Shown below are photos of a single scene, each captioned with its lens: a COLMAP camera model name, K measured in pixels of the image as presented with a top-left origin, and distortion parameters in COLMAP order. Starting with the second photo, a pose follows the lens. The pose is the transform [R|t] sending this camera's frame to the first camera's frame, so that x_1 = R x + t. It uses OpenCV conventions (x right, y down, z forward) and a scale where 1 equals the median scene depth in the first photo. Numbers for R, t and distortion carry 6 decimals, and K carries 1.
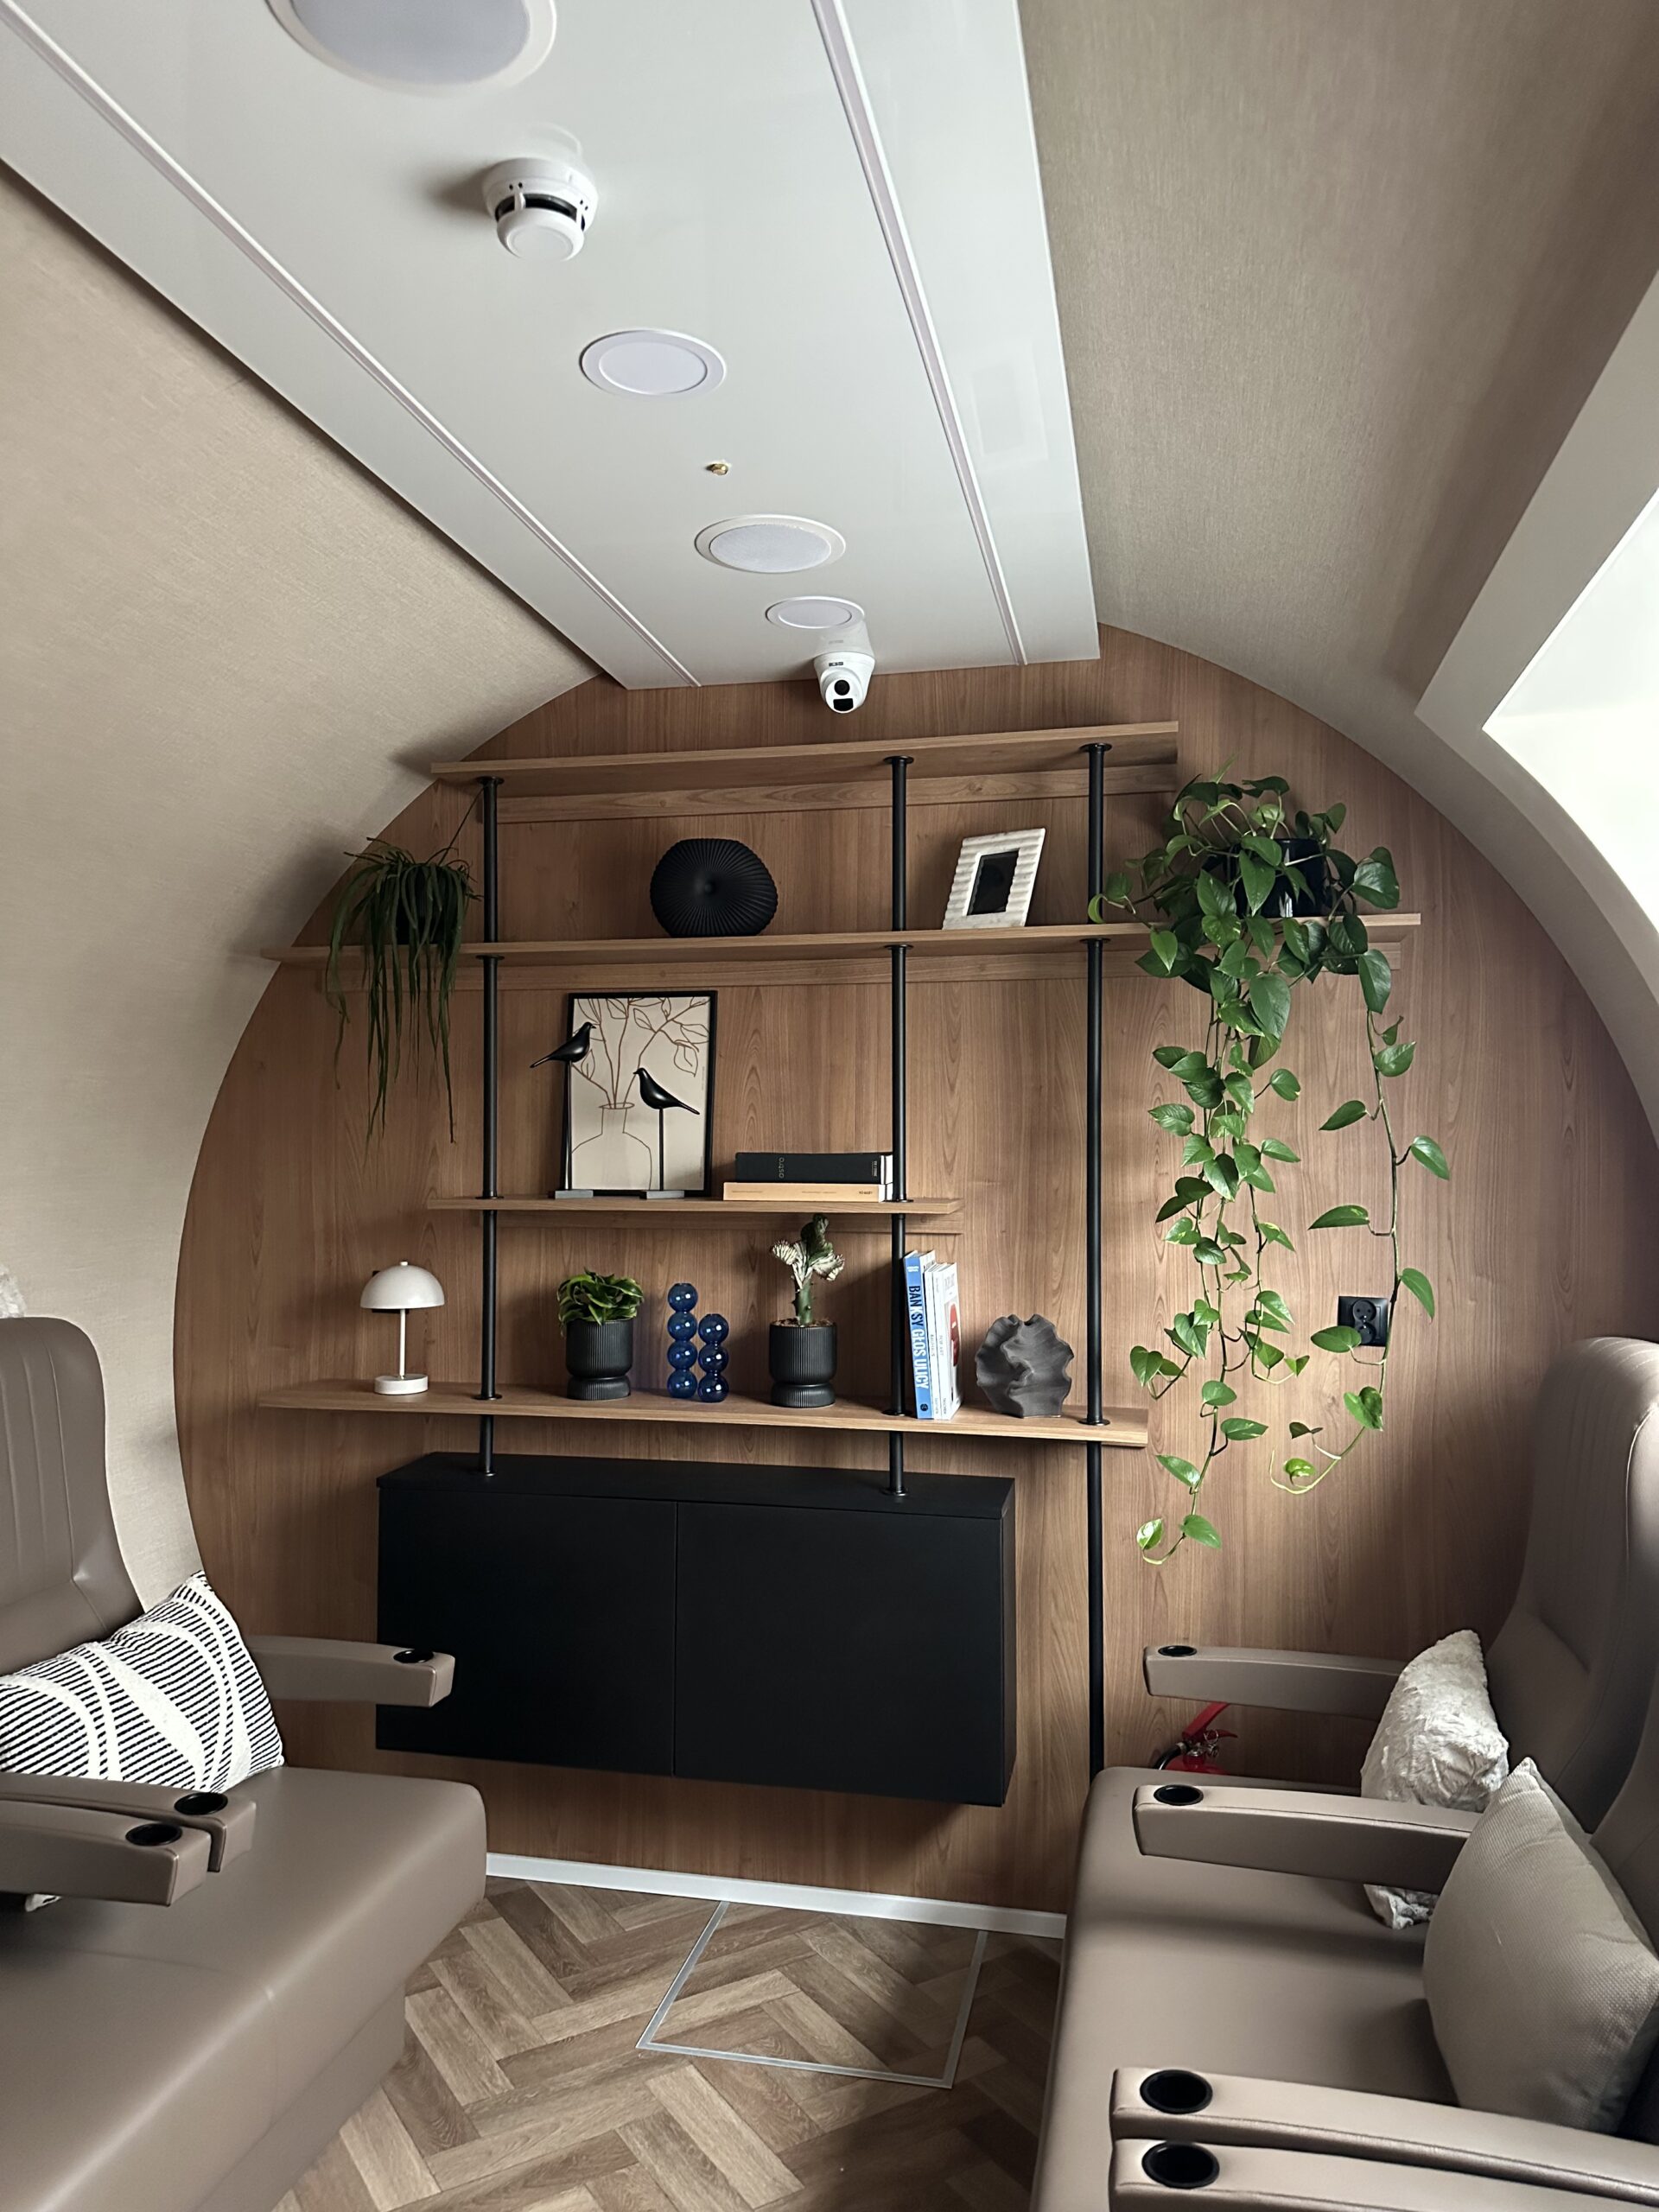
lens RADIAL K [[1548.3, 0, 829.0], [0, 1548.3, 1110.6], [0, 0, 1]] dist [-0.002519, -0.001186]
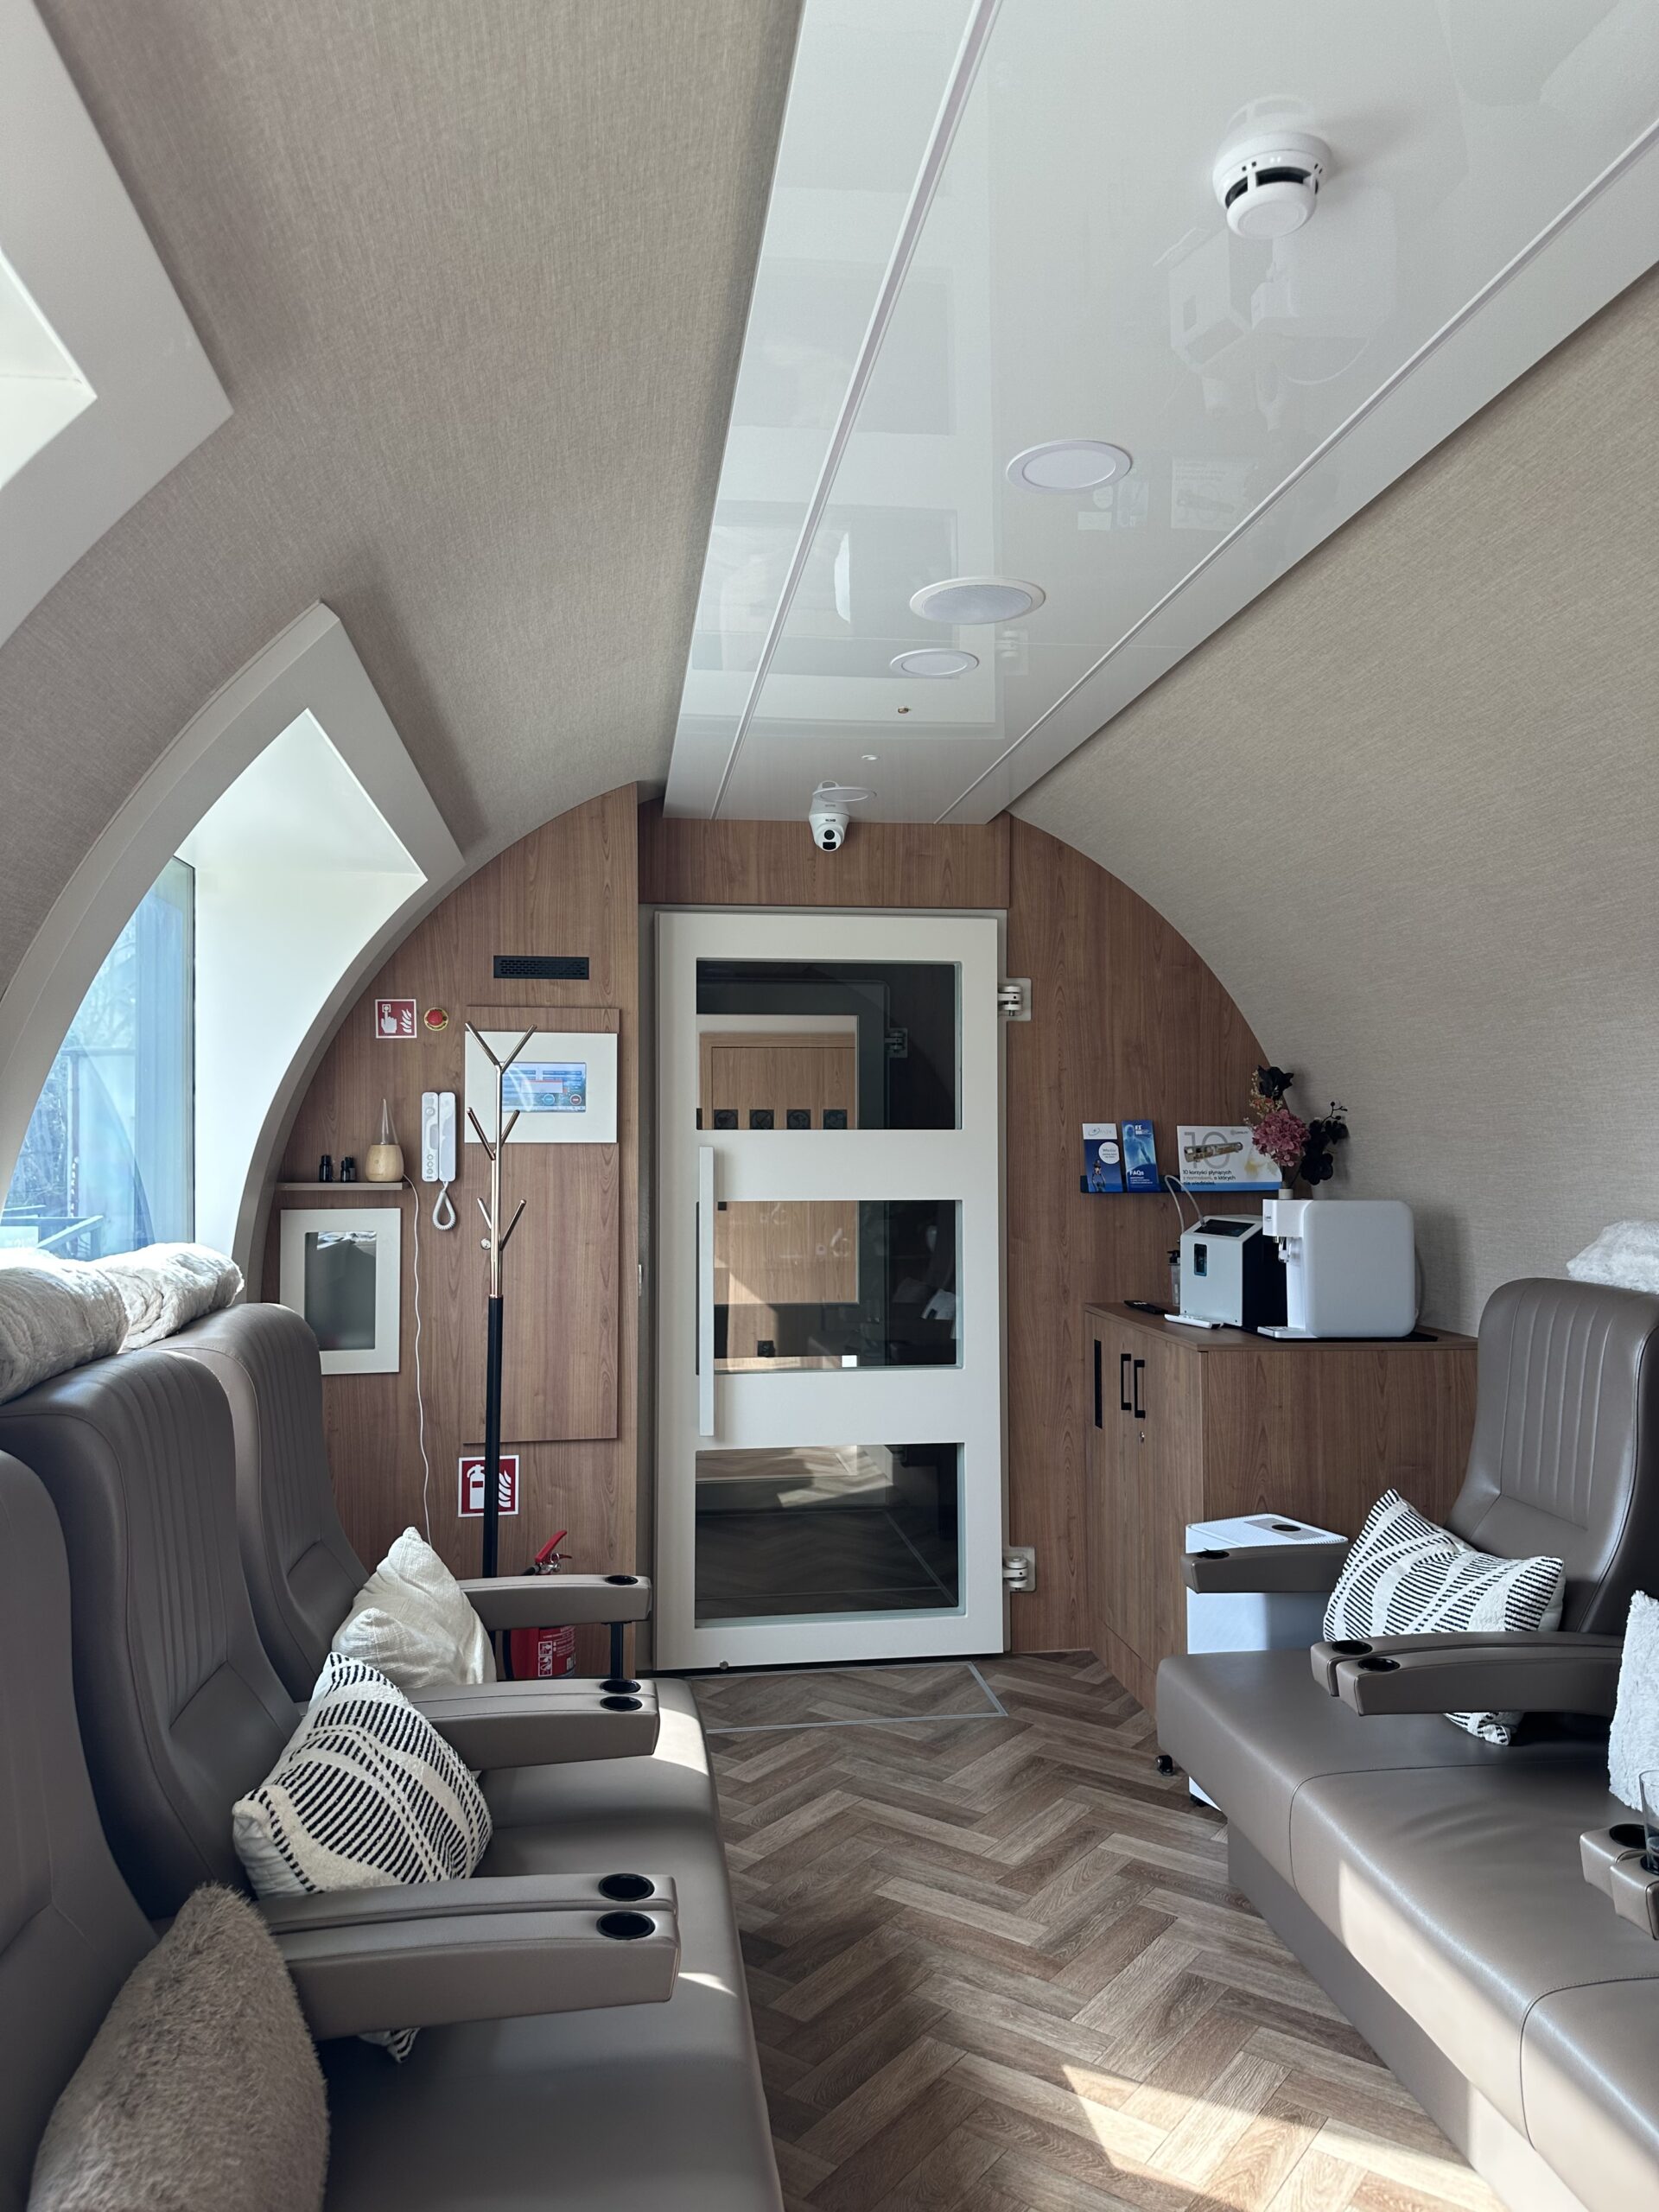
lens RADIAL K [[1548.3, 0, 829.2], [0, 1548.3, 1112.0], [0, 0, 1]] dist [-0.002519, -0.001186]
pose [[-0.926343, -0.005257, -0.376644, 0.518821], [0.005000, 0.999643, -0.026250, 0.032137], [0.376648, -0.026200, -0.925986, 2.175596]]
